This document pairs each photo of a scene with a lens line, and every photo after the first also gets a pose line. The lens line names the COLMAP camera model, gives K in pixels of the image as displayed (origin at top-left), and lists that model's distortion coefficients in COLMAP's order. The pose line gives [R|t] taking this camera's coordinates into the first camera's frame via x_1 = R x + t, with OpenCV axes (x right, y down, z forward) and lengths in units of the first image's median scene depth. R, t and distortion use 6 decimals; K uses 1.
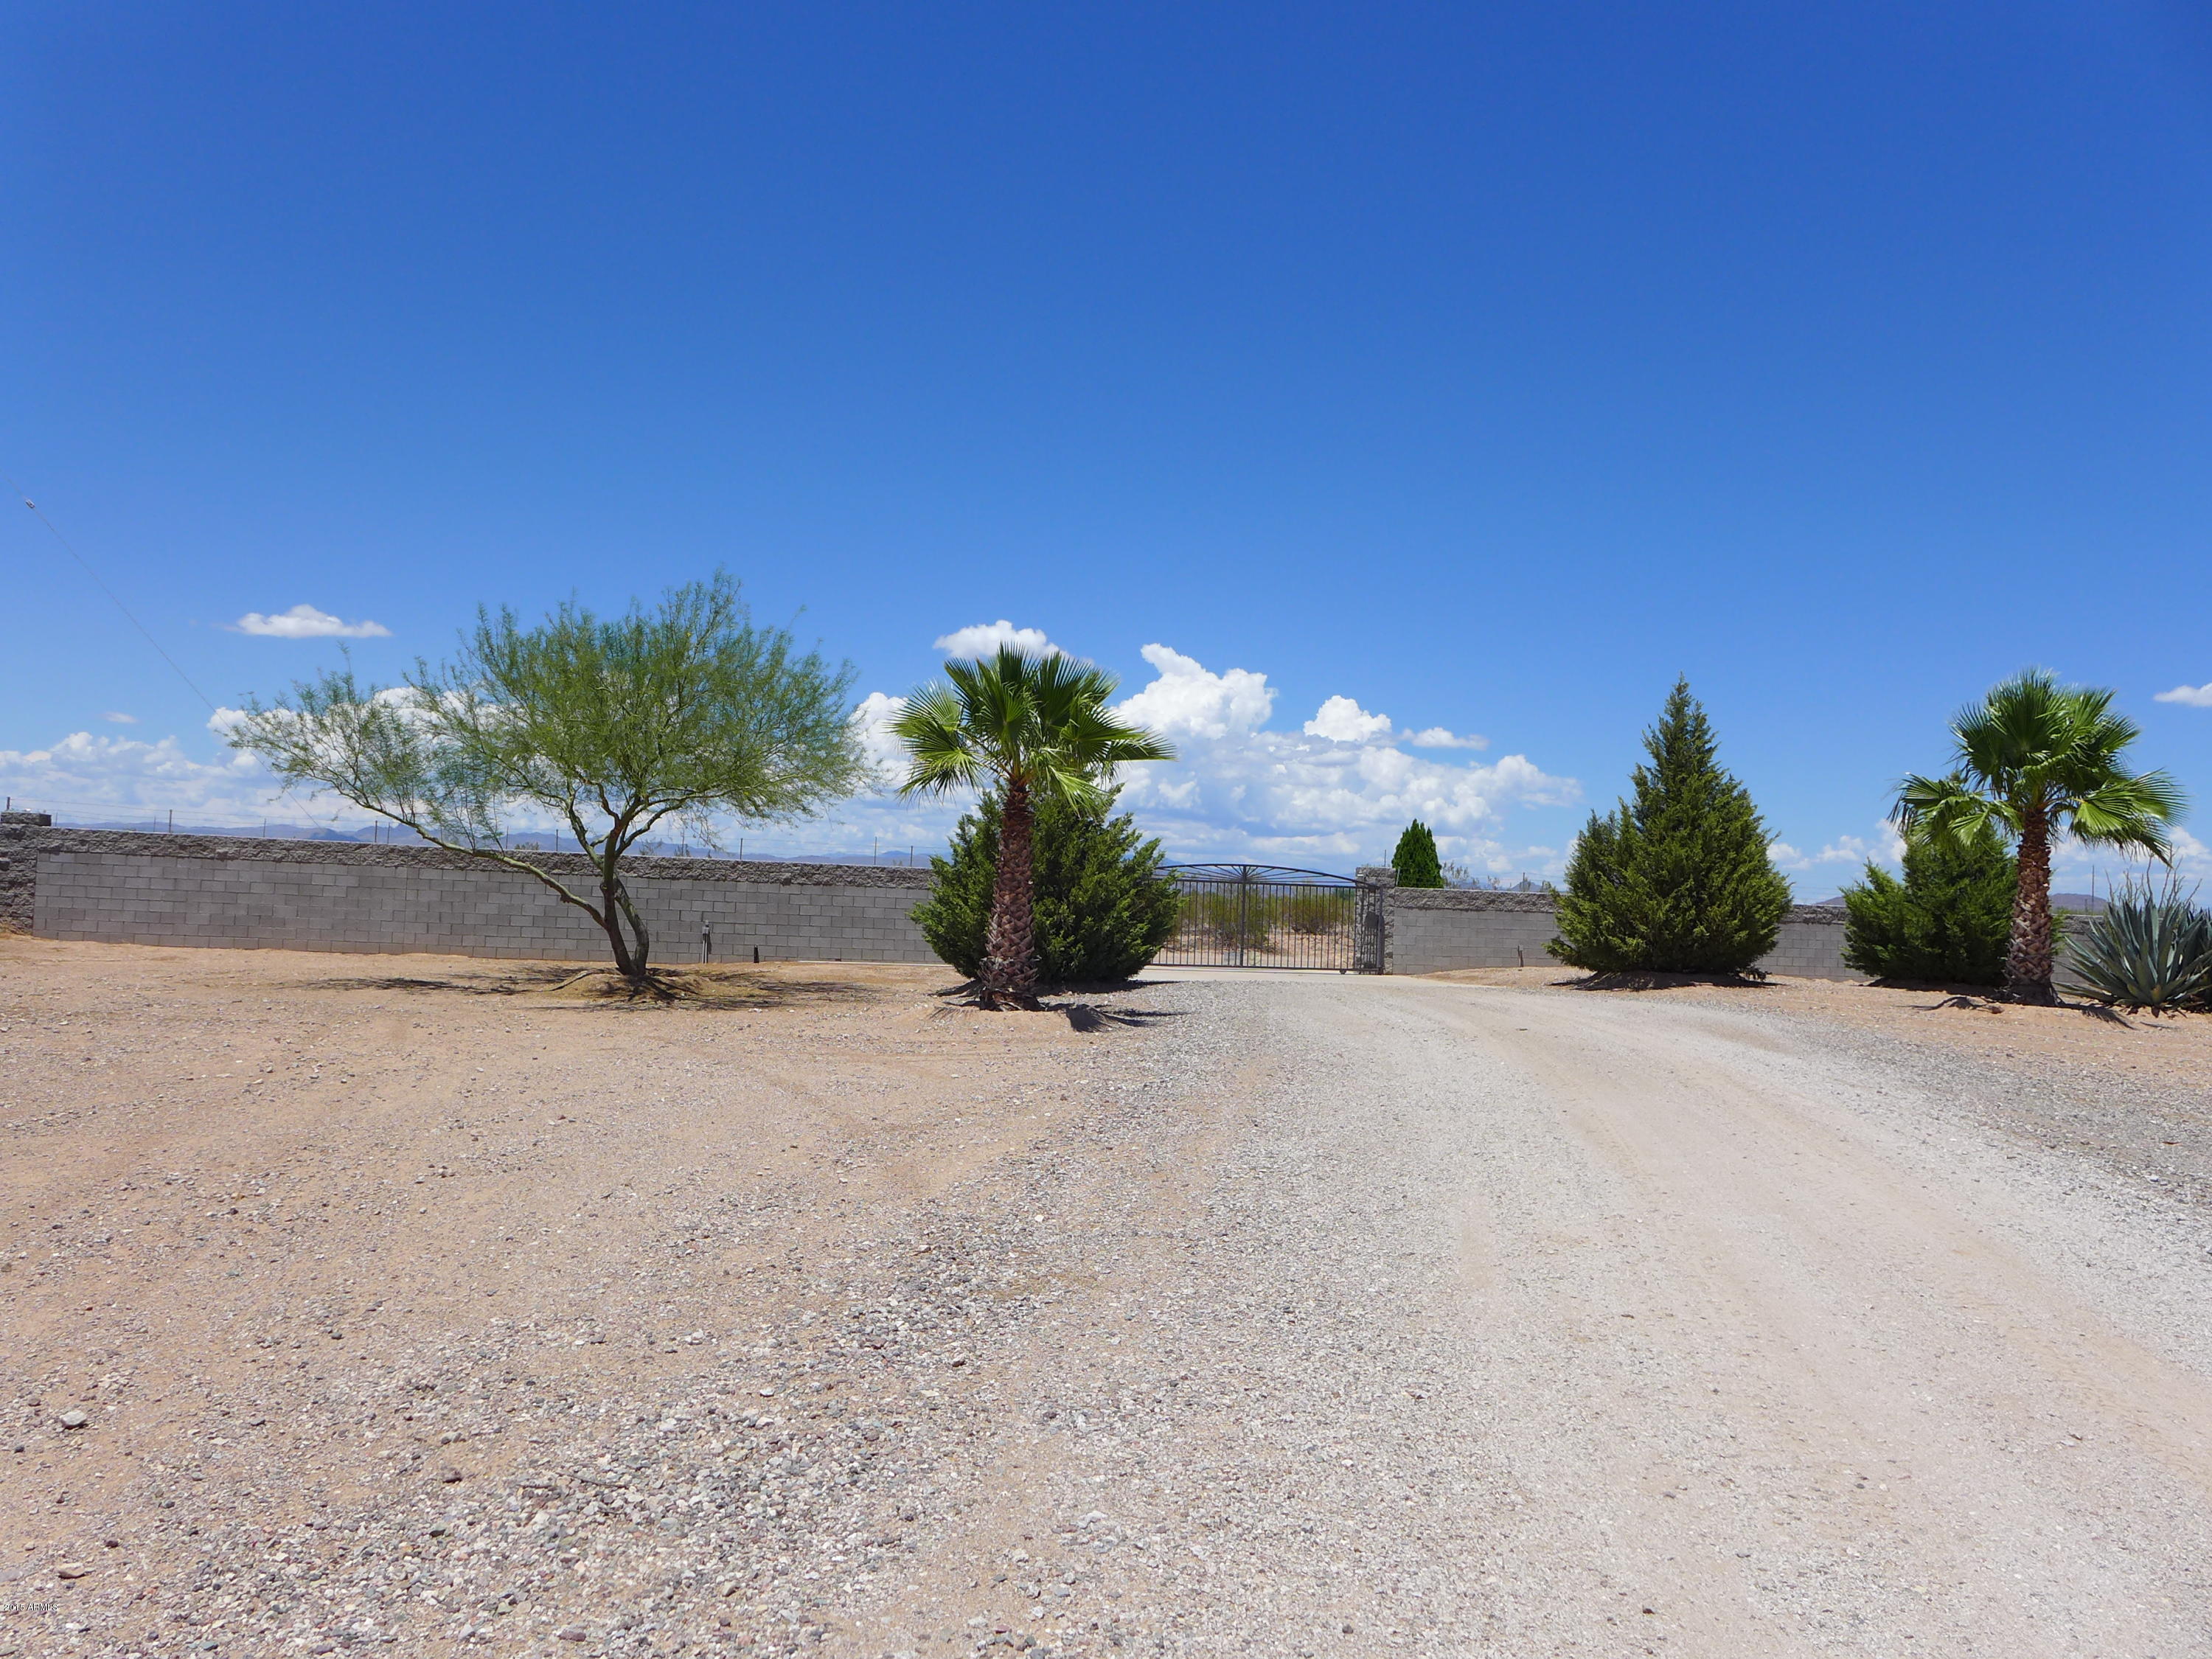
lens RADIAL K [[1632.7, 0, 1107.7], [0, 1632.7, 826.7], [0, 0, 1]] dist [-0.026922, -0.001187]
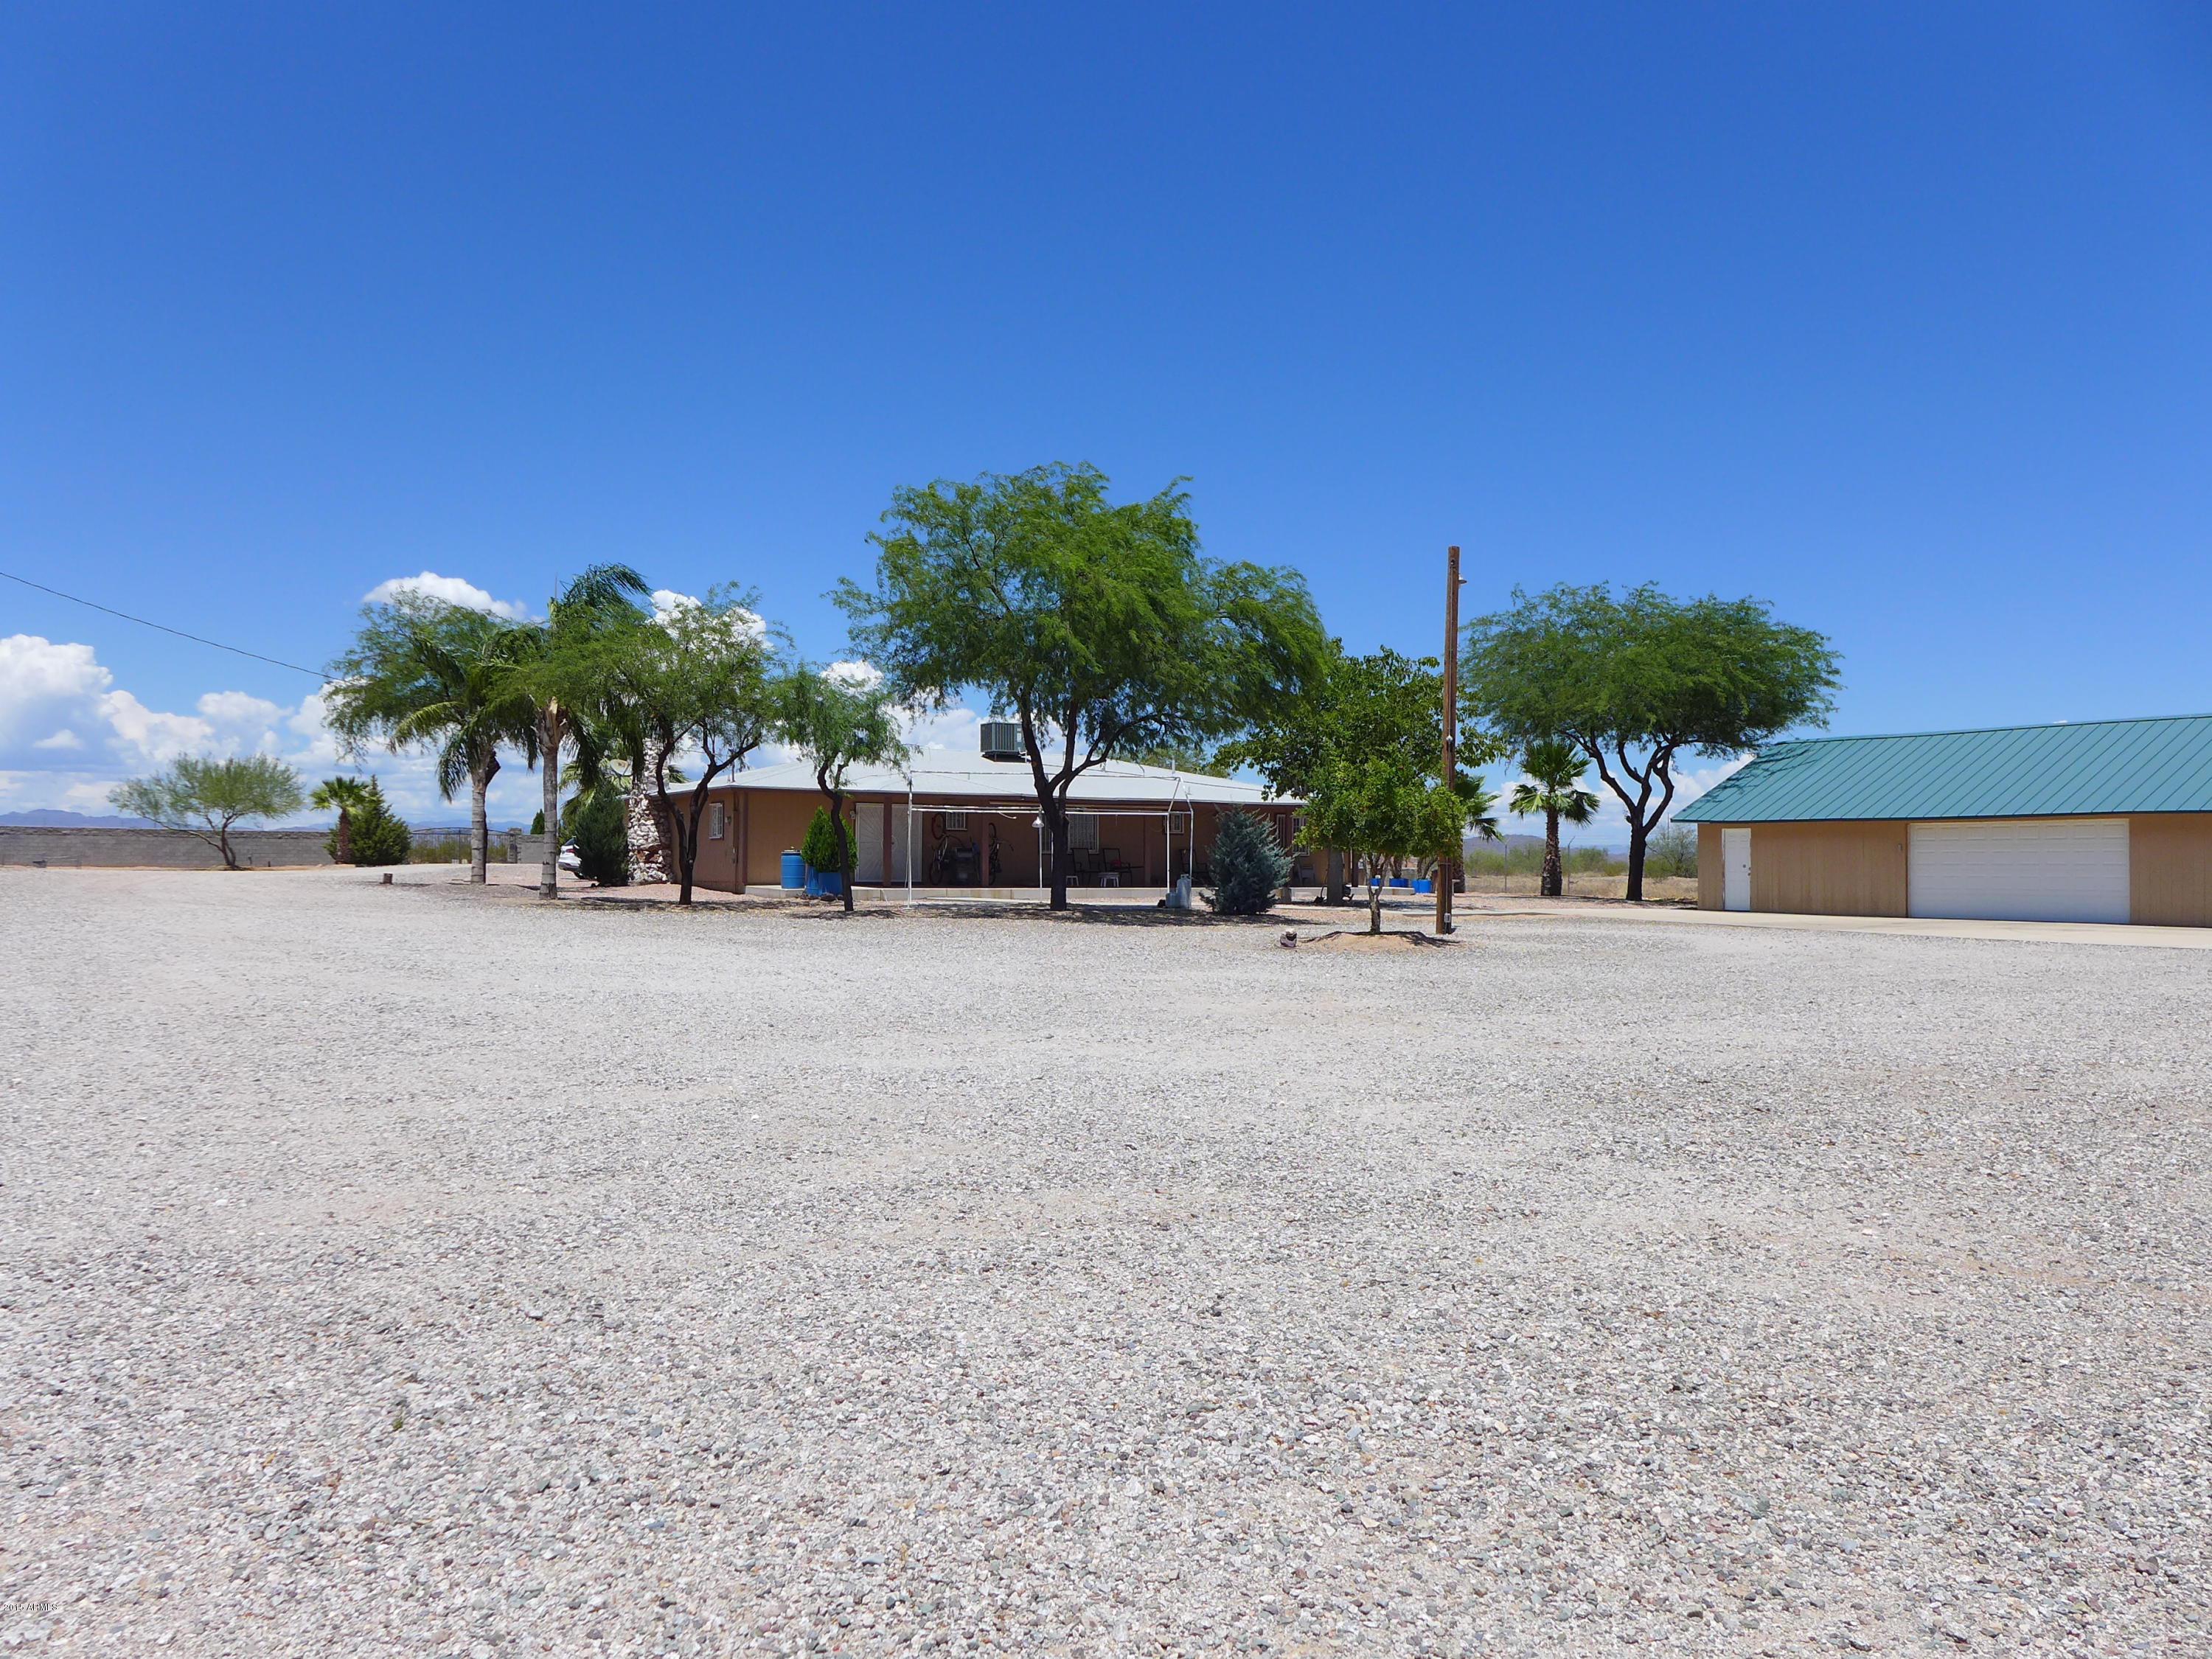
lens RADIAL K [[1632.7, 0, 1103.1], [0, 1632.7, 833.4], [0, 0, 1]] dist [-0.026922, -0.001187]
pose [[0.959031, -0.028040, 0.281911, 0.471610], [0.018788, 0.999194, 0.035468, -0.058013], [-0.282678, -0.028718, 0.958785, -2.609391]]
